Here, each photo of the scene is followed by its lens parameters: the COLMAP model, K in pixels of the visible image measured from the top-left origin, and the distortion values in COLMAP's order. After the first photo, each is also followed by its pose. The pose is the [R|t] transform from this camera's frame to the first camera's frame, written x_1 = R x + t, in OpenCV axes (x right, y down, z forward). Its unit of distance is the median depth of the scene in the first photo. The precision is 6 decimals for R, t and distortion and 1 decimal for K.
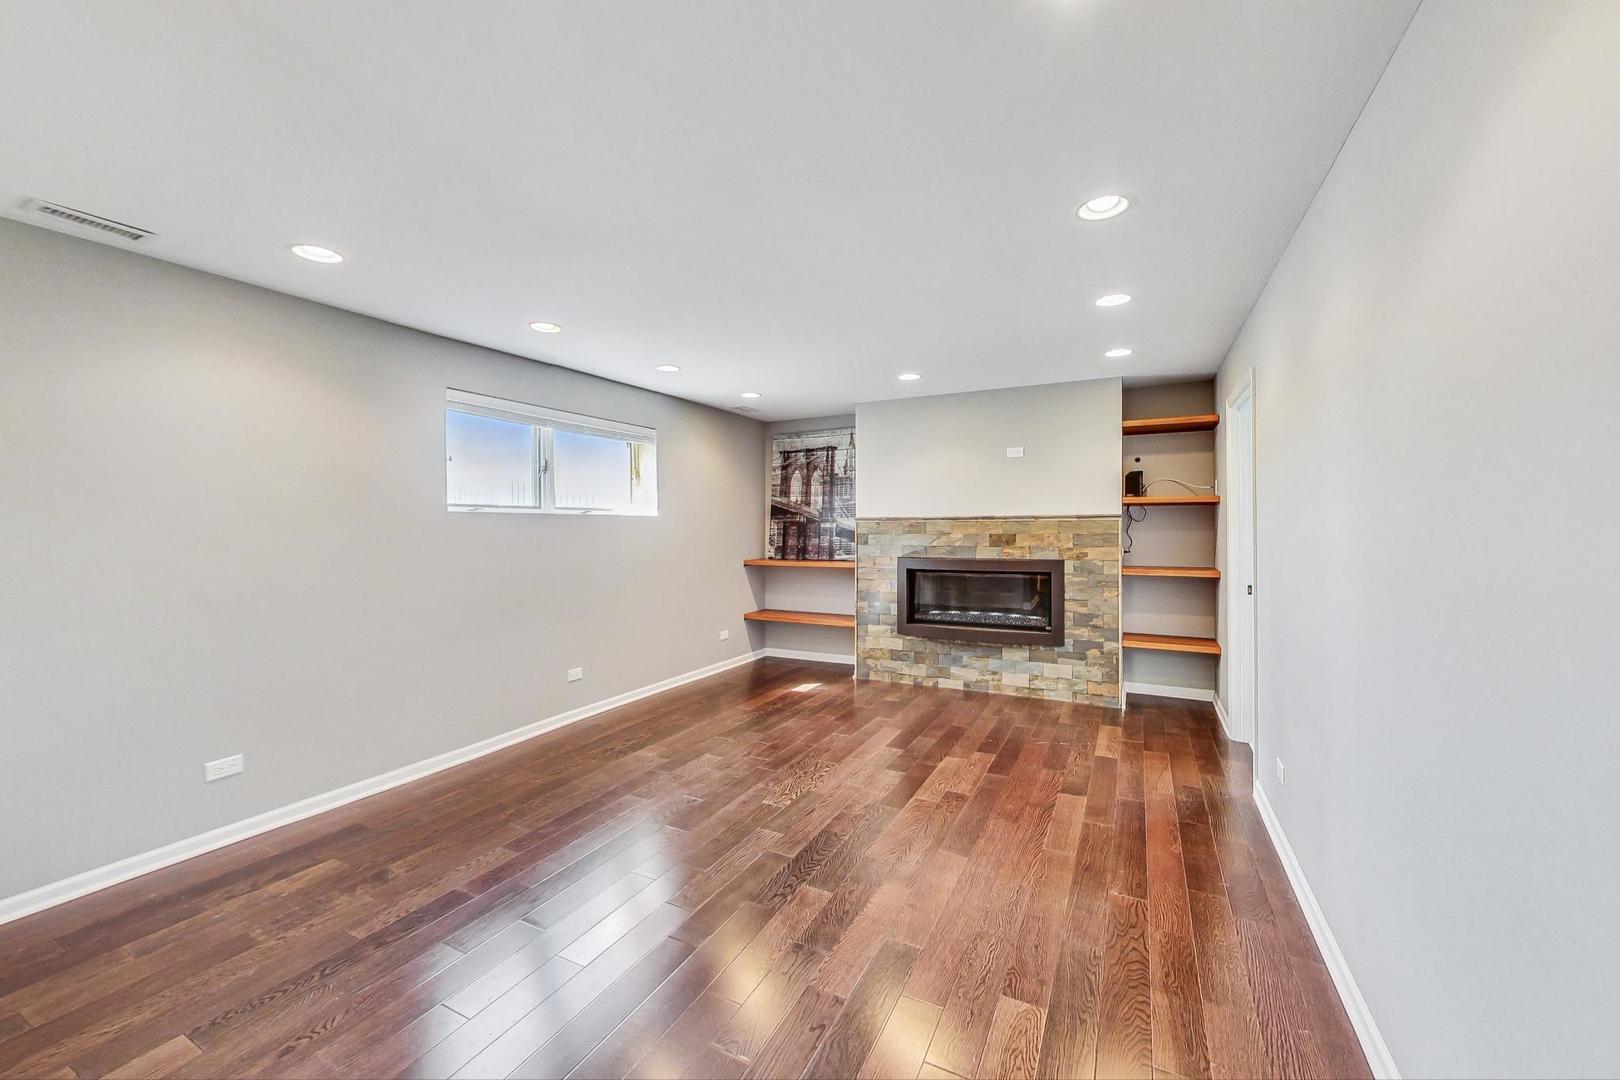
lens RADIAL K [[621.5, 0, 803.8], [0, 621.5, 528.0], [0, 0, 1]] dist [-0.002521, -0.000348]
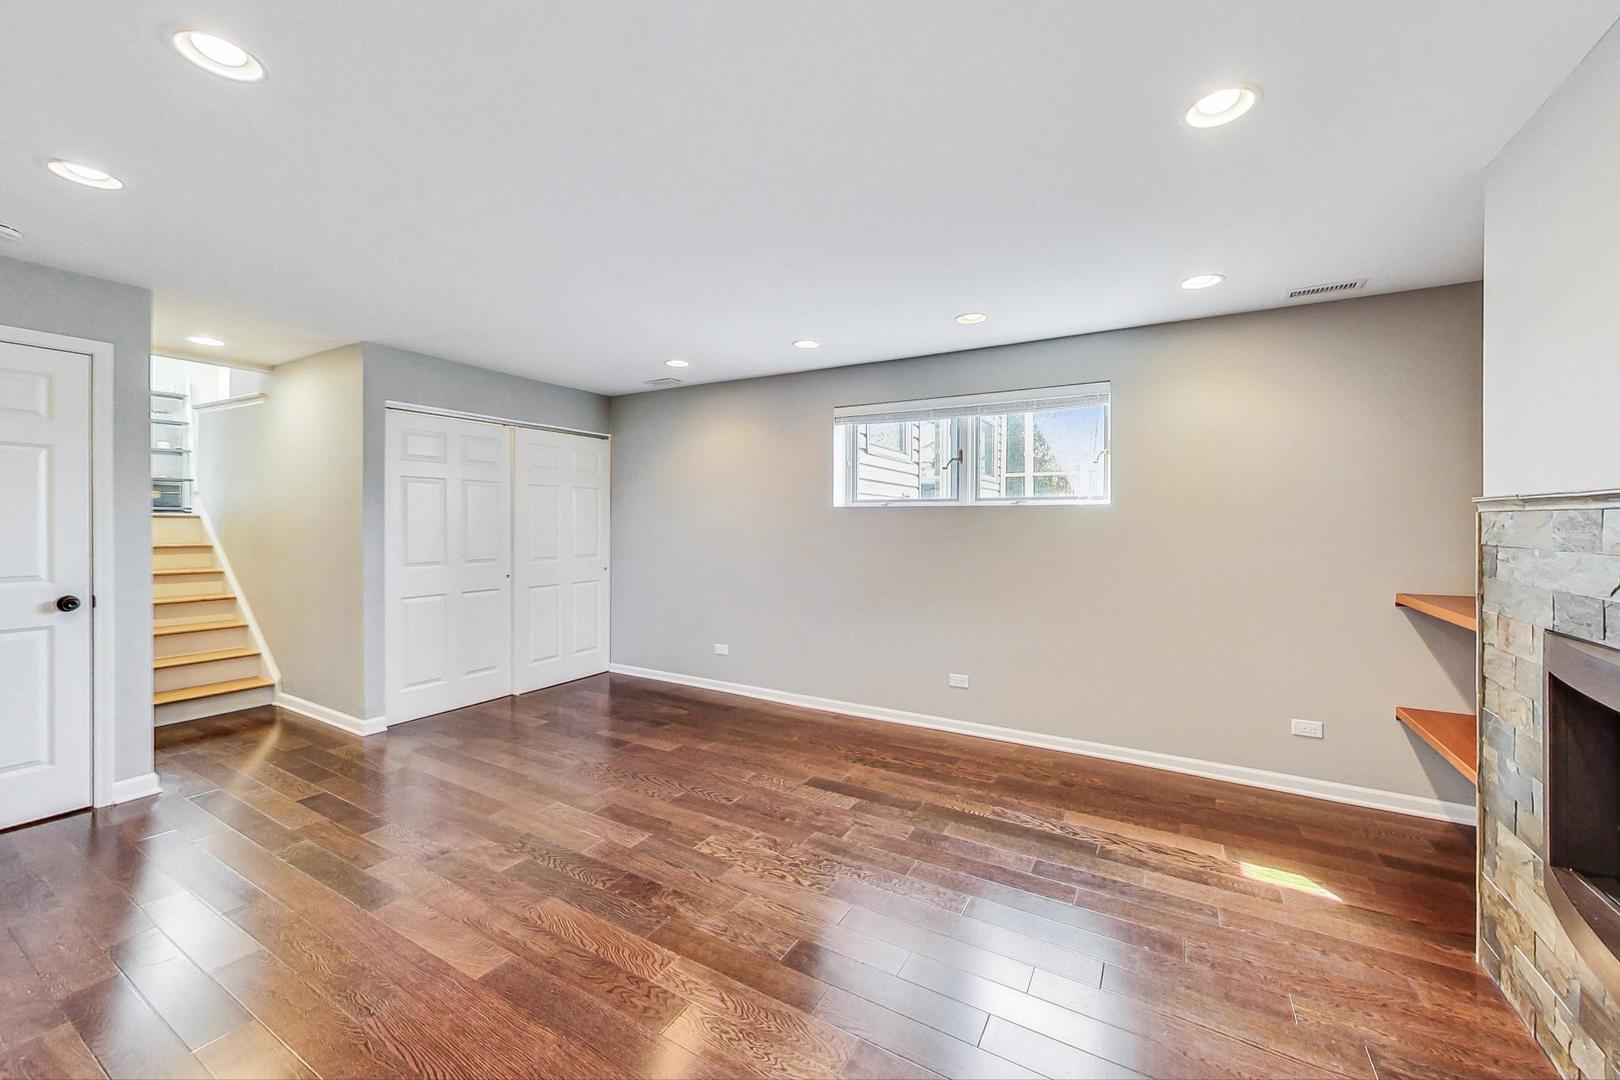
lens RADIAL K [[621.5, 0, 804.6], [0, 621.5, 526.7], [0, 0, 1]] dist [-0.002521, -0.000348]
pose [[-0.038357, 0.009699, -0.999217, 0.726624], [-0.010217, 0.999897, 0.010098, 0.001342], [0.999212, 0.010597, -0.038254, 1.065705]]
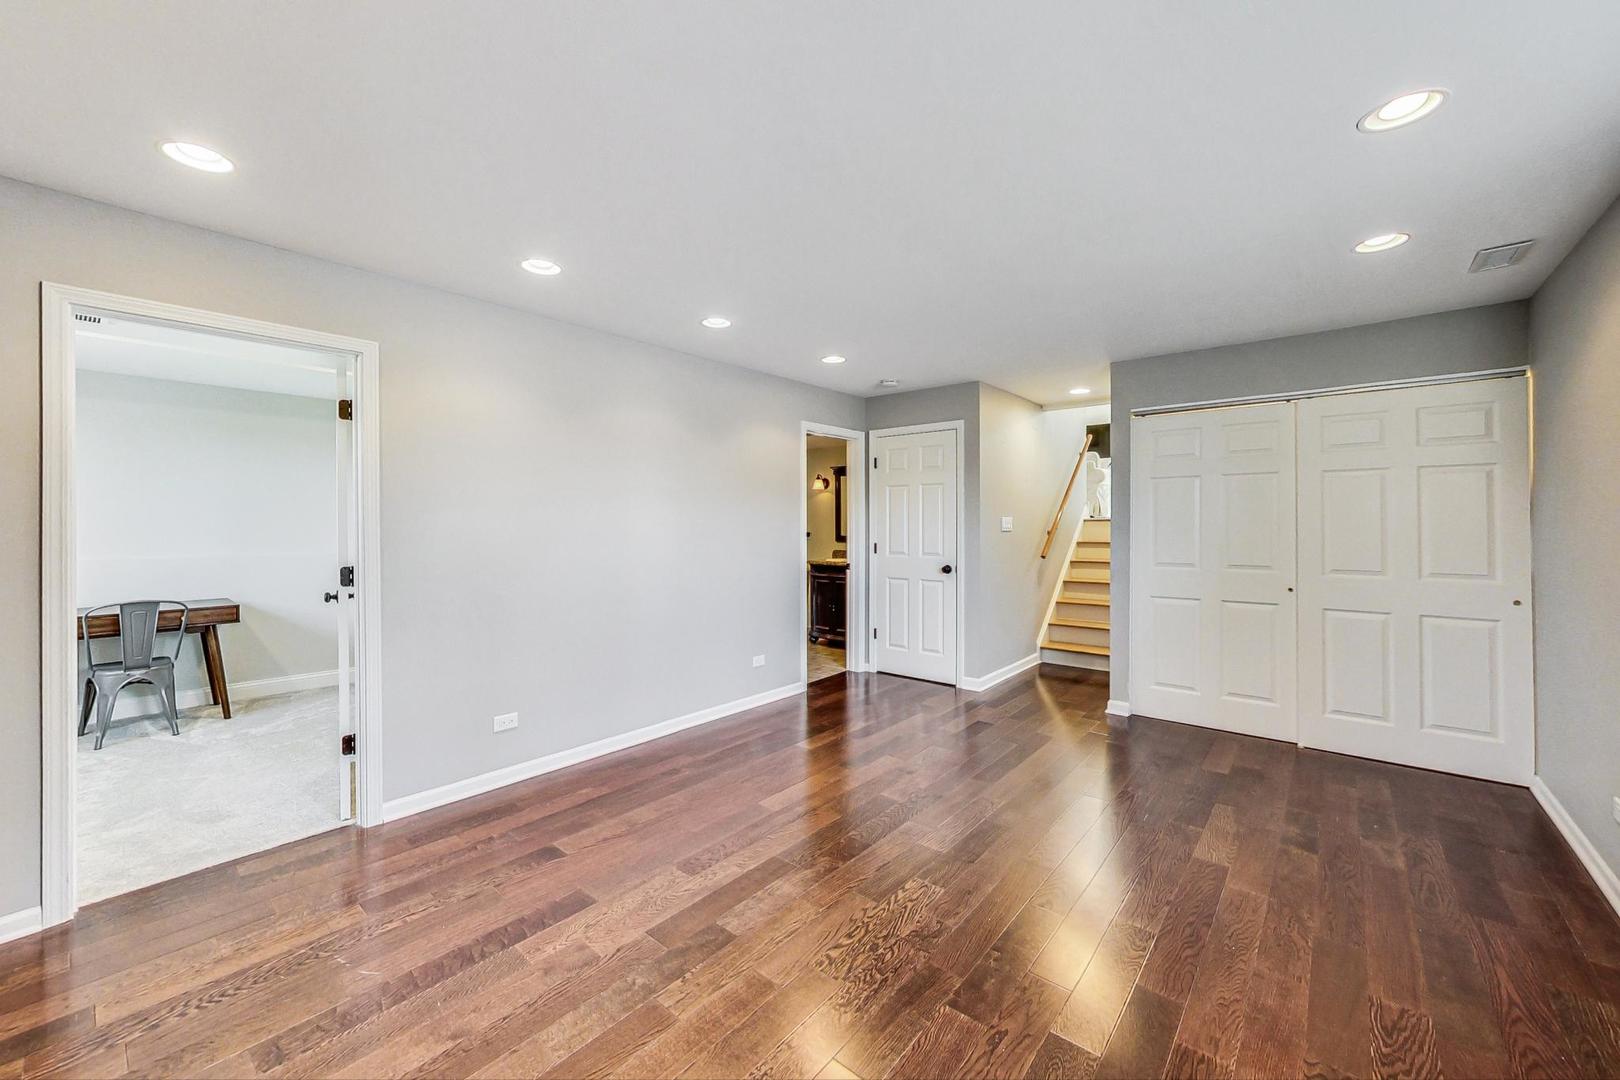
lens RADIAL K [[621.5, 0, 818.3], [0, 621.5, 532.2], [0, 0, 1]] dist [-0.002521, -0.000348]
pose [[-0.978983, 0.006331, 0.203844, -0.068223], [0.010634, 0.999743, 0.020021, -0.002275], [-0.203665, 0.021768, -0.978799, 1.611130]]
